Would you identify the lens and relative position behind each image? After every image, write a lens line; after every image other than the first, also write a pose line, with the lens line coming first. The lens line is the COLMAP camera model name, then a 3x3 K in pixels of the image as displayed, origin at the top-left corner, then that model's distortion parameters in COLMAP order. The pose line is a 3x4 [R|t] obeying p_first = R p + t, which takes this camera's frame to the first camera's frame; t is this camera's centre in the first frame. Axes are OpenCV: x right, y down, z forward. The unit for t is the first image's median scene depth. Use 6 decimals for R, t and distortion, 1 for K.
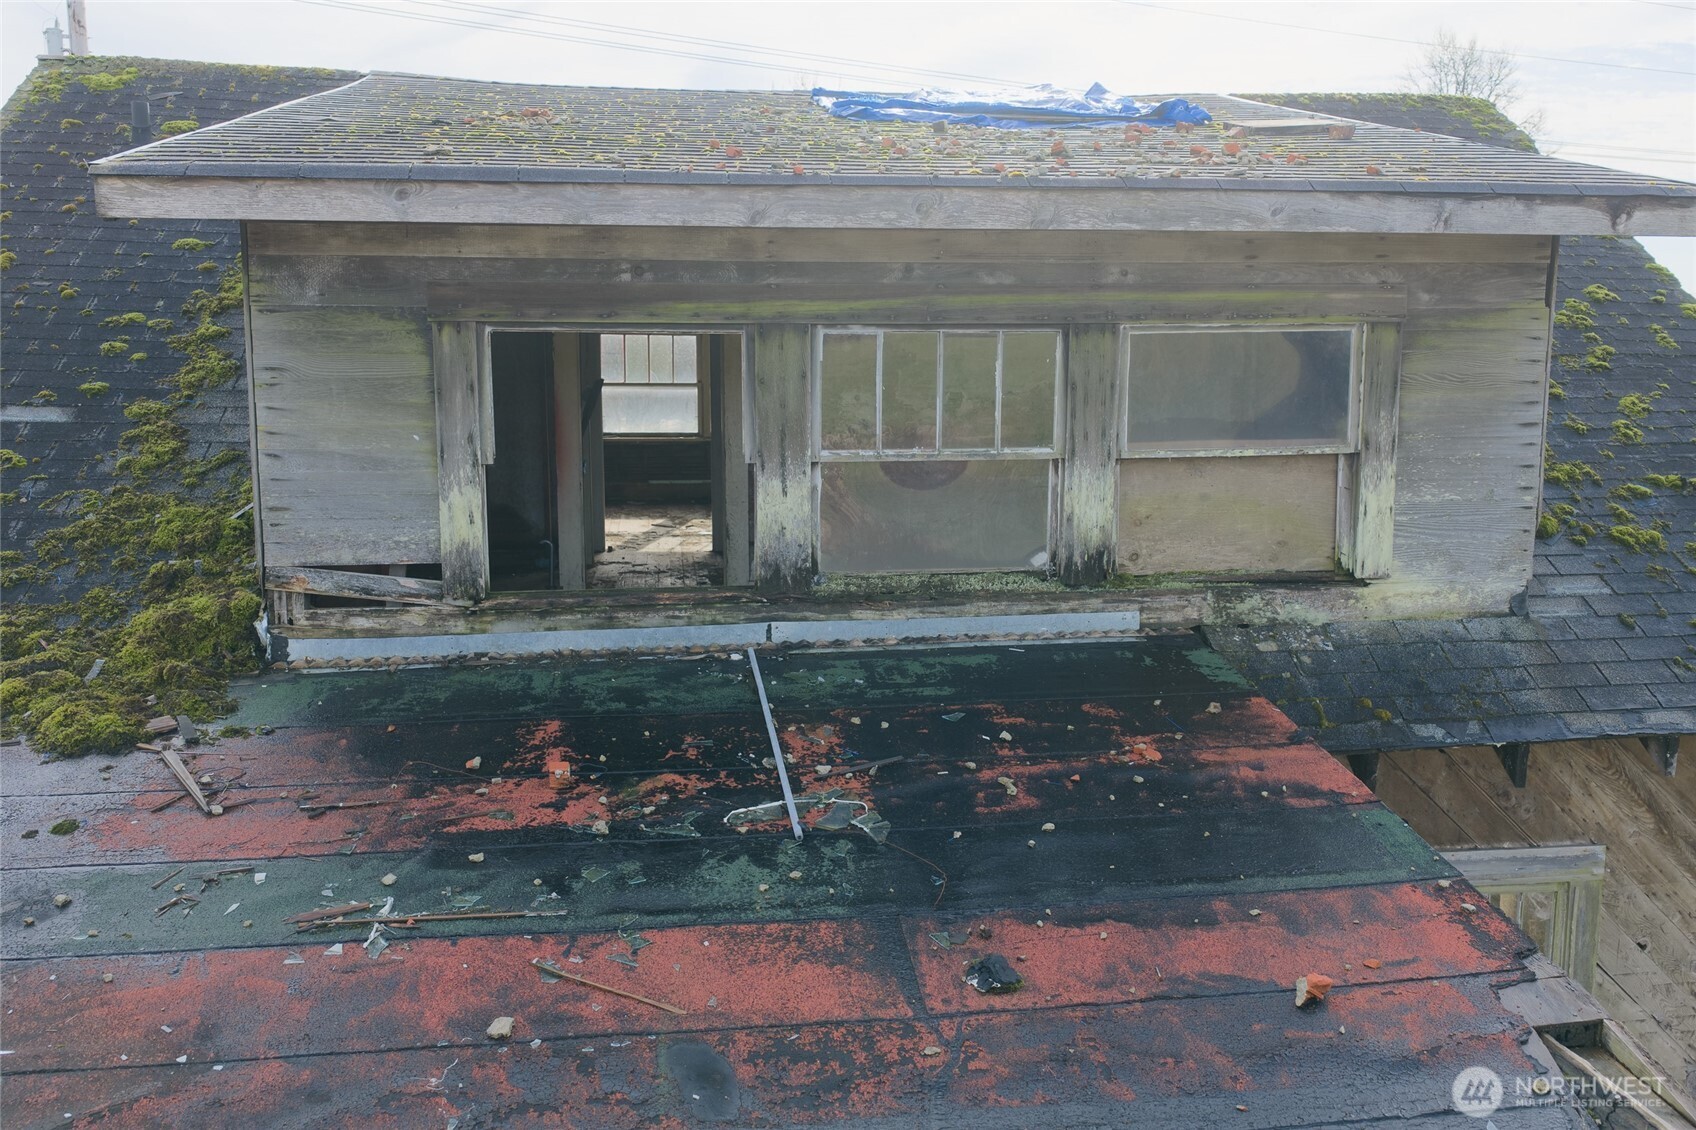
lens RADIAL K [[1432.7, 0, 848.0], [0, 1432.7, 565.0], [0, 0, 1]] dist [0.045839, -0.102215]
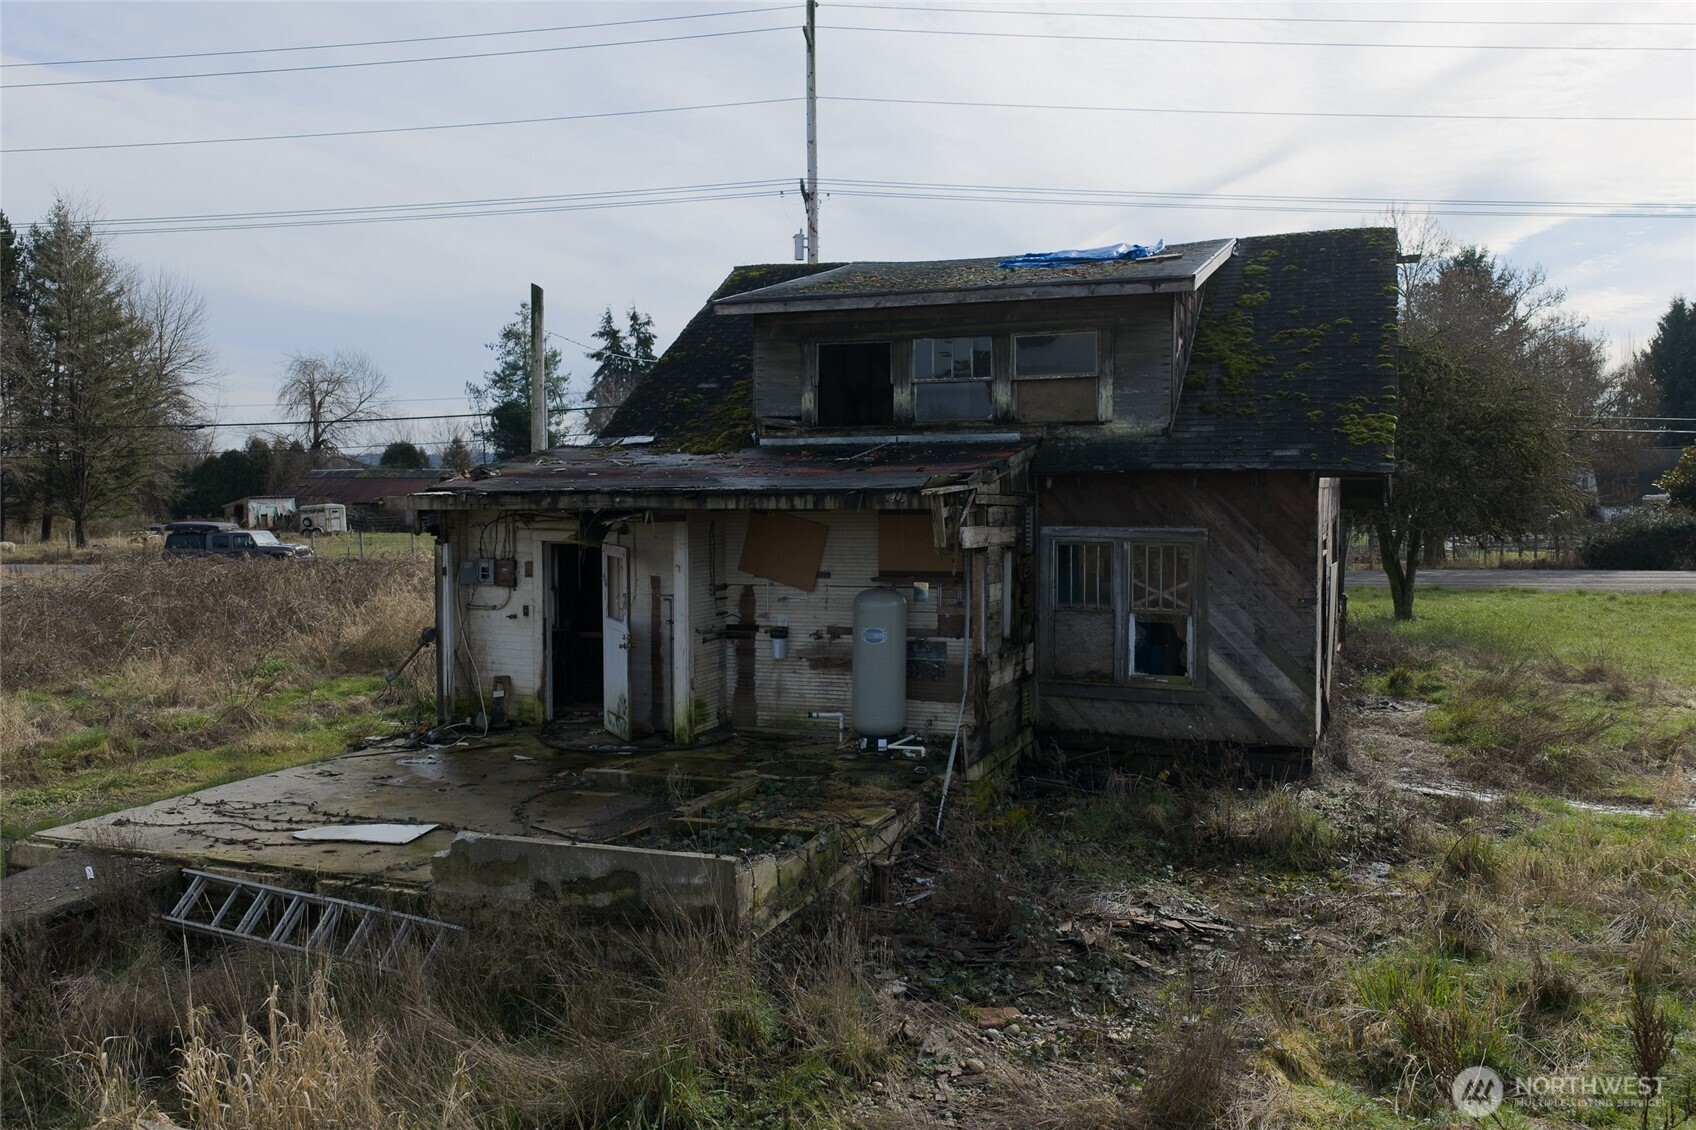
lens RADIAL K [[1432.7, 0, 848.0], [0, 1432.7, 565.0], [0, 0, 1]] dist [0.045839, -0.102215]
pose [[0.878466, 0.024222, -0.477191, 1.276129], [-0.068493, 0.994784, -0.075594, 0.534923], [0.472871, 0.099091, 0.875542, -1.645649]]
